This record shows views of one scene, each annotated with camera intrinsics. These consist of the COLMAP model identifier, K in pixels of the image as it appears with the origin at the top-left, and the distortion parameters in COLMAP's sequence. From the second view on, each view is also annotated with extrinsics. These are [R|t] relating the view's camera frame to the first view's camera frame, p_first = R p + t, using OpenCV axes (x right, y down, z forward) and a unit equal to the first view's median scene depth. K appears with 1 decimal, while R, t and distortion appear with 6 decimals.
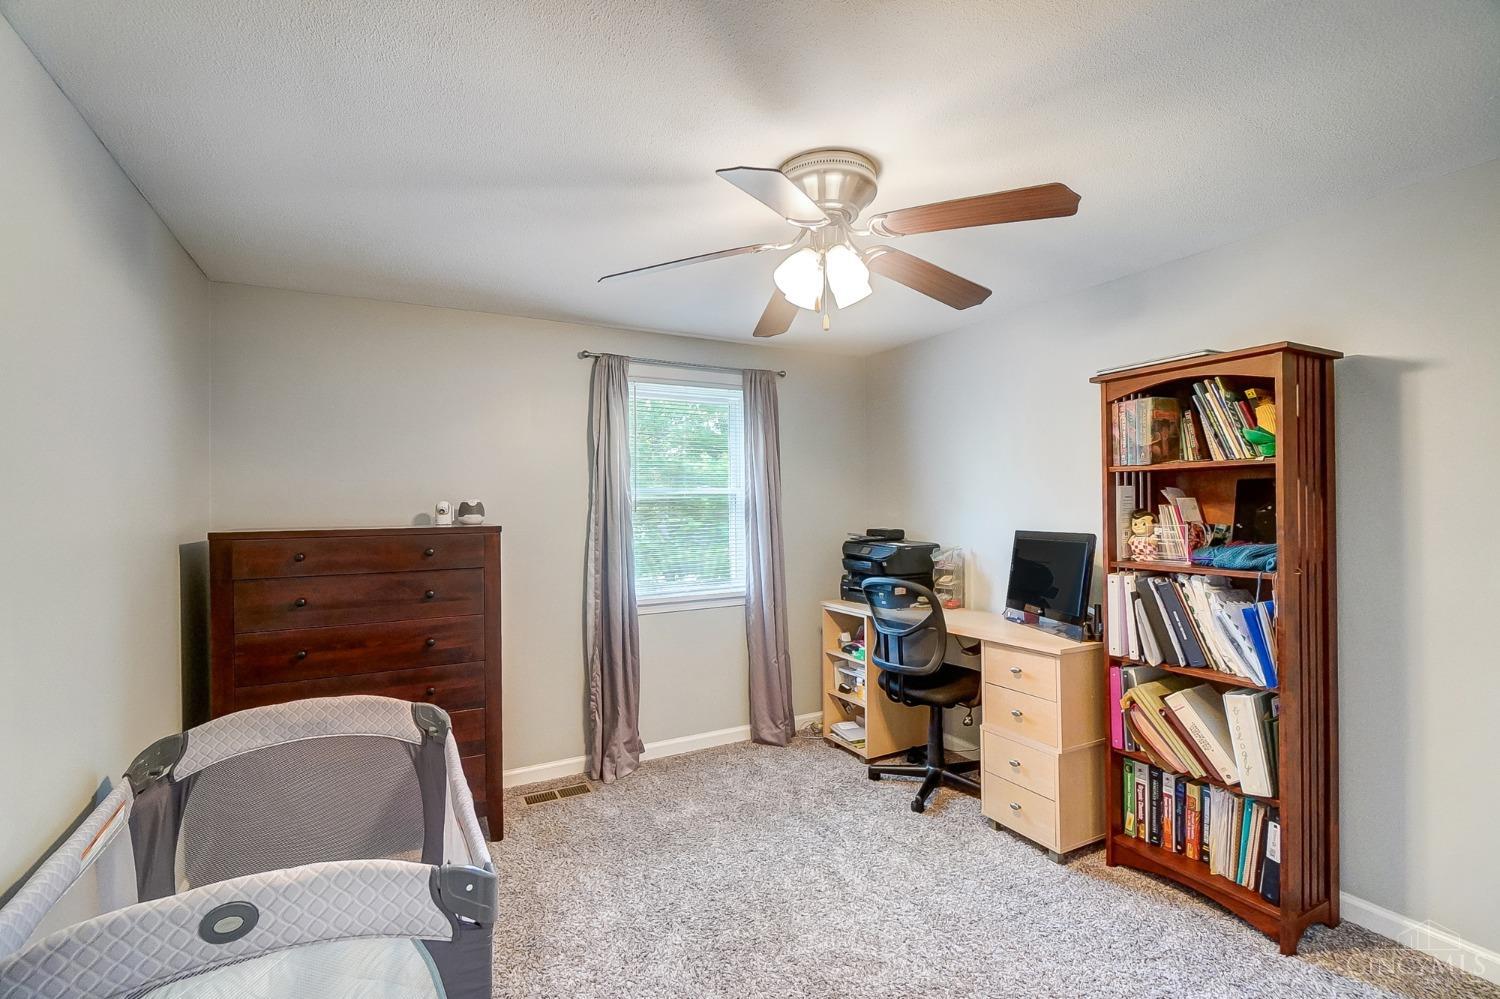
lens RADIAL K [[665.7, 0, 748.9], [0, 665.7, 504.8], [0, 0, 1]] dist [-0.041822, 0.013573]
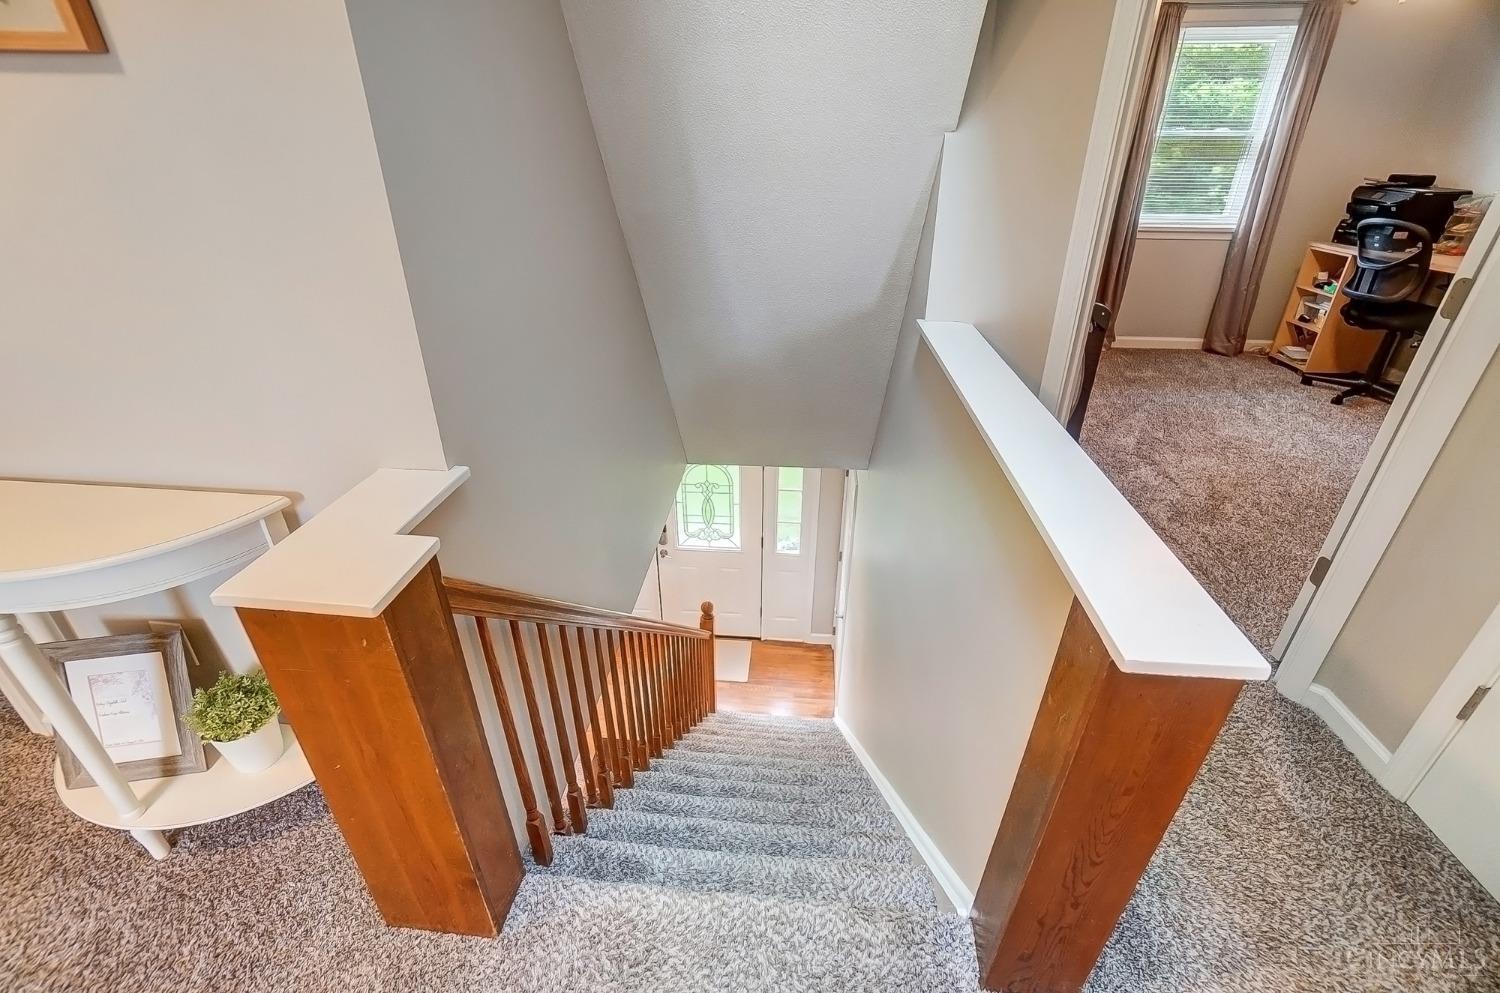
lens RADIAL K [[665.7, 0, 742.2], [0, 665.7, 507.4], [0, 0, 1]] dist [-0.041822, 0.013573]
pose [[0.832214, 0.267973, -0.485397, -0.043721], [0.002479, 0.873642, 0.486562, -0.001720], [0.554449, -0.406127, 0.726393, -0.578801]]
